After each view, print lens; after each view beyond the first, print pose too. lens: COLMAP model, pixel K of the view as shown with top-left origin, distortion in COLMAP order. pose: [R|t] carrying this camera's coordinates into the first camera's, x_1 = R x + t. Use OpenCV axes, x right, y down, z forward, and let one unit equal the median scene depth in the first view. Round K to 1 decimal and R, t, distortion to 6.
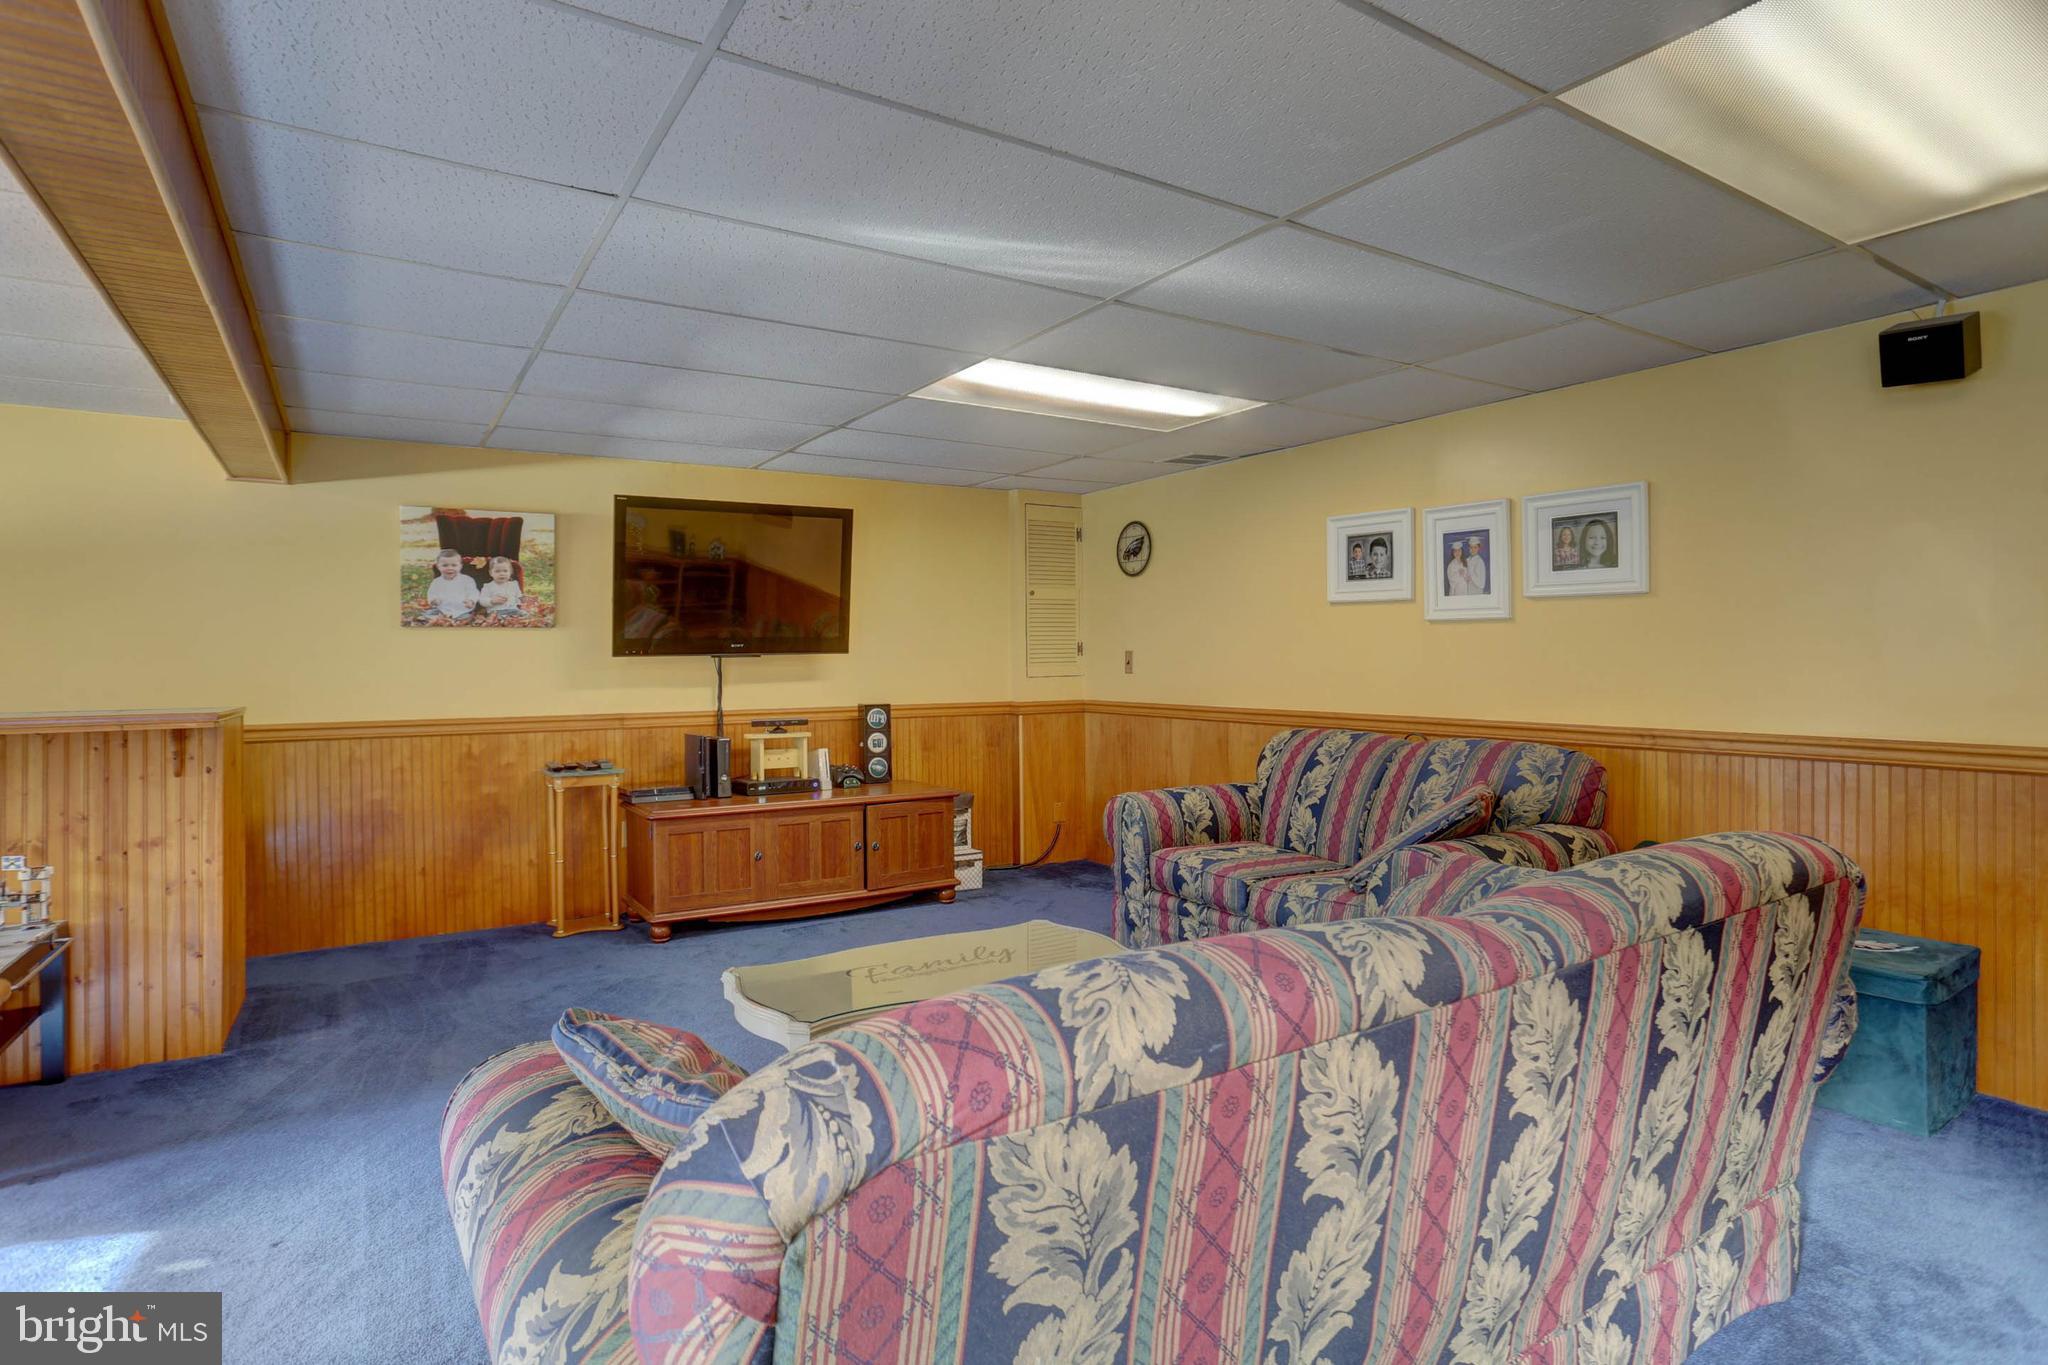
lens RADIAL K [[1050.9, 0, 1100.4], [0, 1050.9, 643.1], [0, 0, 1]] dist [-0.005685, -0.000636]
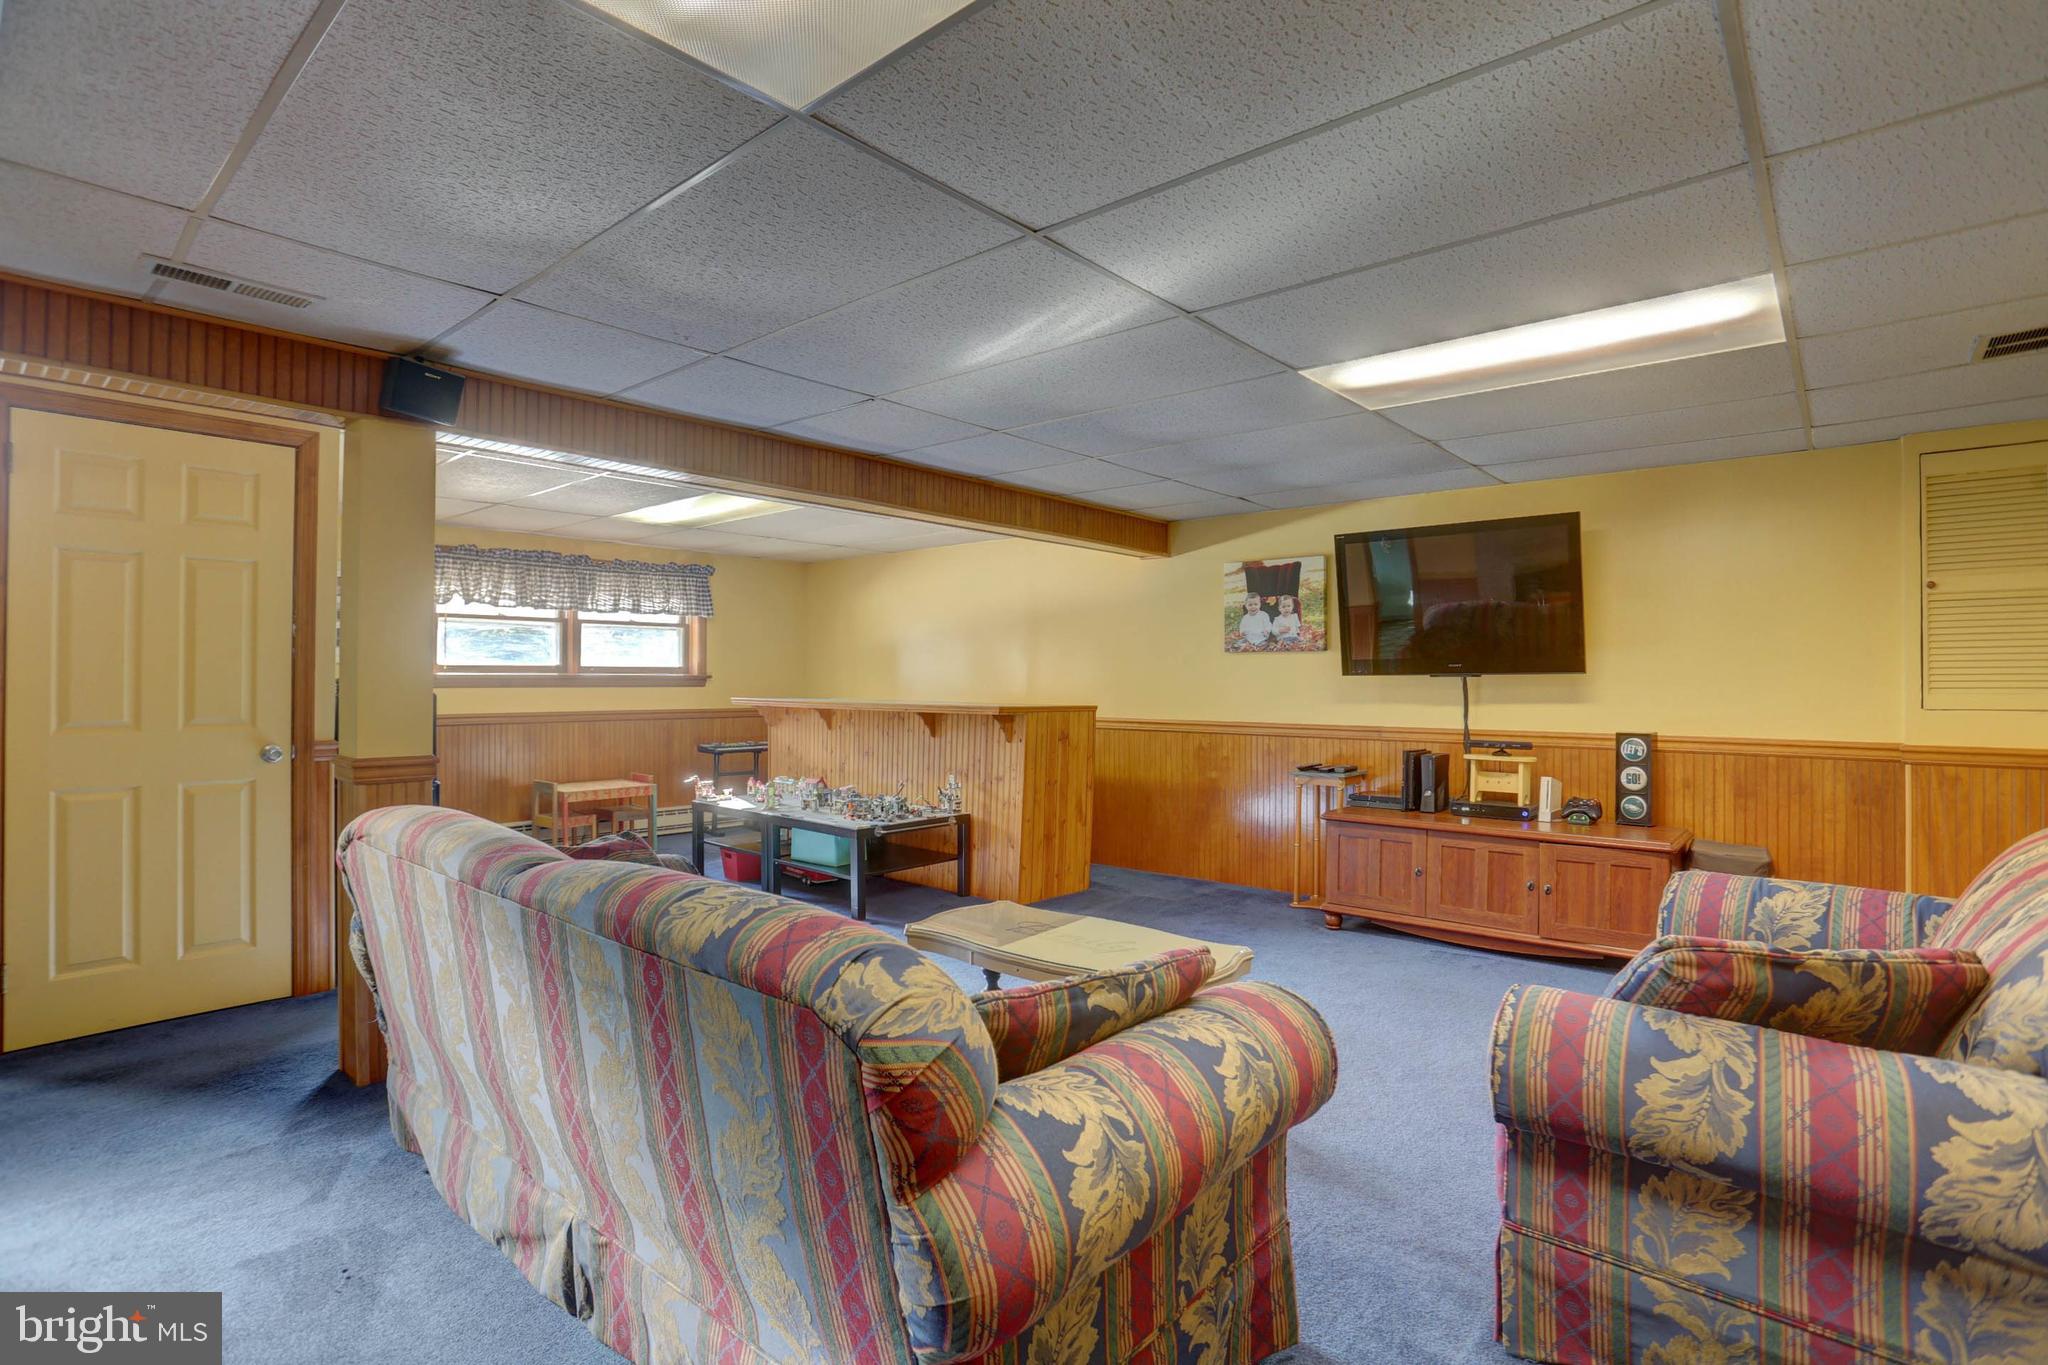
lens RADIAL K [[1041.4, 0, 1020.6], [0, 1041.4, 669.8], [0, 0, 1]] dist [-0.035041, 0.030364]
pose [[0.306568, 0.001213, -0.951848, 0.500376], [0.006553, 0.999973, 0.003385, 0.000679], [0.951826, -0.007275, 0.306551, 0.313001]]
